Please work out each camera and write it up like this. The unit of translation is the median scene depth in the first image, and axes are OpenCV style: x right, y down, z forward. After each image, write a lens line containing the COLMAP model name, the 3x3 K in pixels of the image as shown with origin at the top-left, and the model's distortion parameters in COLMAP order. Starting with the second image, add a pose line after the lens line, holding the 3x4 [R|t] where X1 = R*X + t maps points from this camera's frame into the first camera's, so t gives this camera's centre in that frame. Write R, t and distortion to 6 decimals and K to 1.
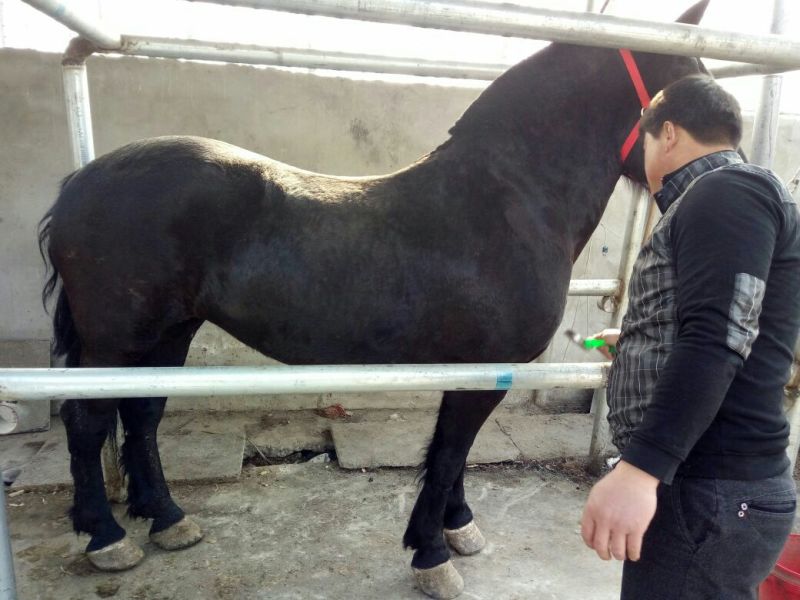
lens RADIAL K [[617.6, 0, 401.8], [0, 617.6, 298.1], [0, 0, 1]] dist [0.028026, -0.015853]
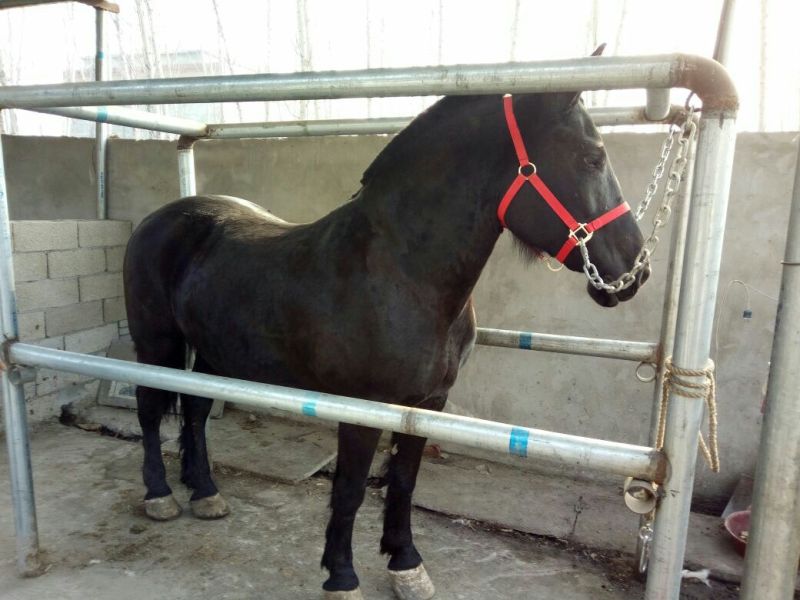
lens RADIAL K [[617.6, 0, 399.7], [0, 617.6, 293.0], [0, 0, 1]] dist [0.028026, -0.015853]
pose [[0.829887, 0.049859, -0.555700, 0.632460], [-0.105315, 0.992093, -0.068265, -0.004437], [0.547902, 0.115175, 0.828576, 0.123554]]
